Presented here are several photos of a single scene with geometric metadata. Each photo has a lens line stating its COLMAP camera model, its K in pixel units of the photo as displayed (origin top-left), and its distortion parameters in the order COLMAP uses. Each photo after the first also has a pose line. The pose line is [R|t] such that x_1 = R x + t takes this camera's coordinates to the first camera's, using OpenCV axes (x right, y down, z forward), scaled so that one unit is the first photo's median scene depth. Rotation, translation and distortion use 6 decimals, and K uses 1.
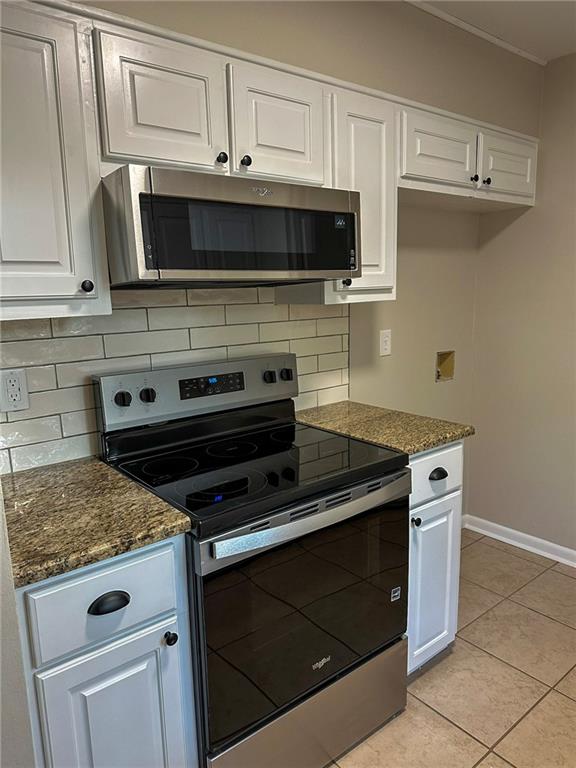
lens RADIAL K [[539.3, 0, 287.2], [0, 539.3, 385.9], [0, 0, 1]] dist [0.064721, -0.072016]
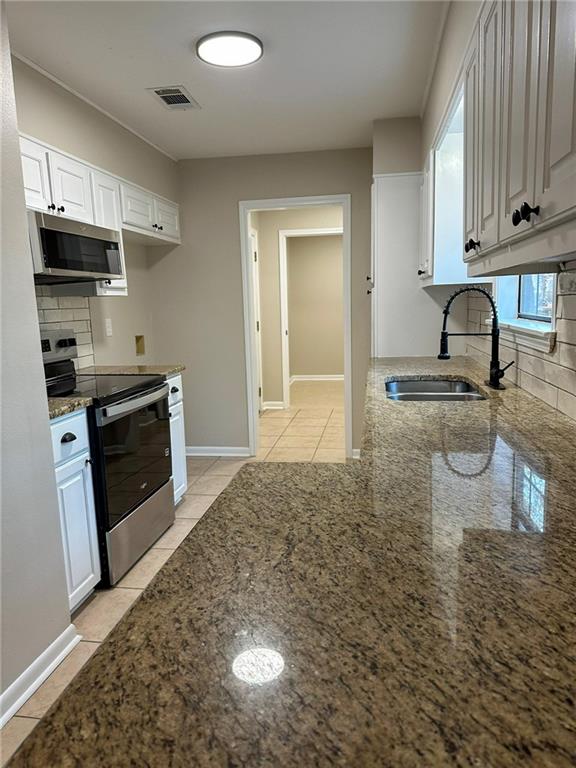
lens RADIAL K [[550.2, 0, 287.0], [0, 550.2, 386.3], [0, 0, 1]] dist [0.069701, -0.074822]
pose [[0.749444, -0.100697, 0.654365, -0.629439], [0.133825, 0.991005, -0.000769, 0.200219], [-0.648401, 0.088147, 0.756179, -0.620966]]
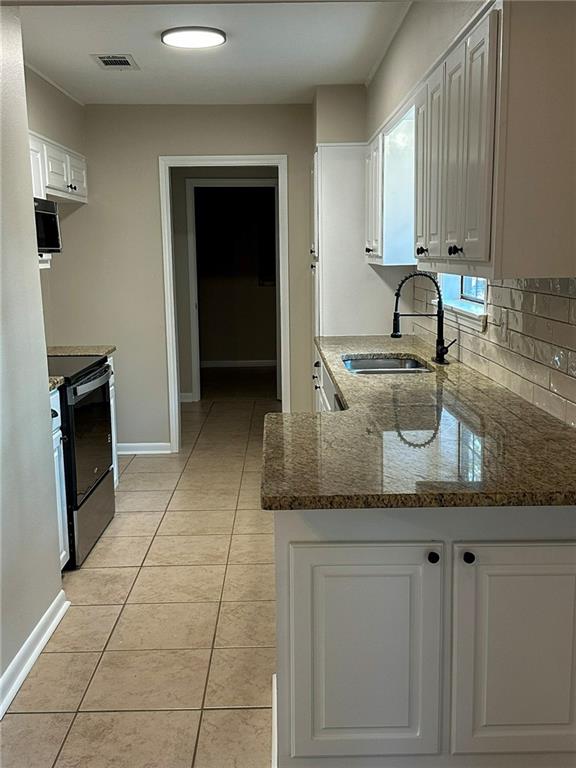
lens RADIAL K [[836.5, 0, 288.0], [0, 836.5, 384.0], [0, 0, 1]] dist [0.129719, -0.000034]
pose [[0.622527, -0.111896, 0.774557, -1.357300], [0.144546, 0.989137, 0.026721, 0.205204], [-0.769134, 0.095324, 0.631939, -1.022784]]
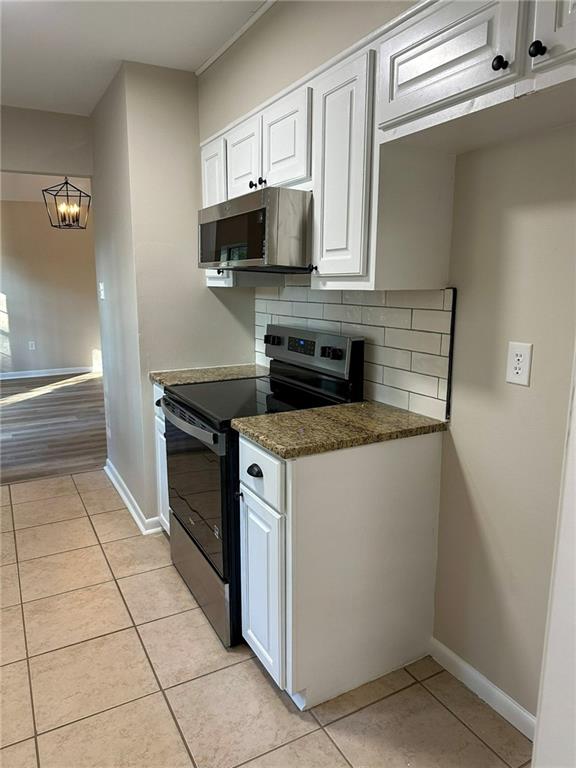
lens RADIAL K [[550.2, 0, 287.0], [0, 550.2, 386.3], [0, 0, 1]] dist [0.069701, -0.074822]
pose [[-0.190724, 0.212413, -0.958387, 1.162010], [-0.171204, 0.954147, 0.245544, -0.227845], [0.966599, 0.210911, -0.145613, 1.158291]]
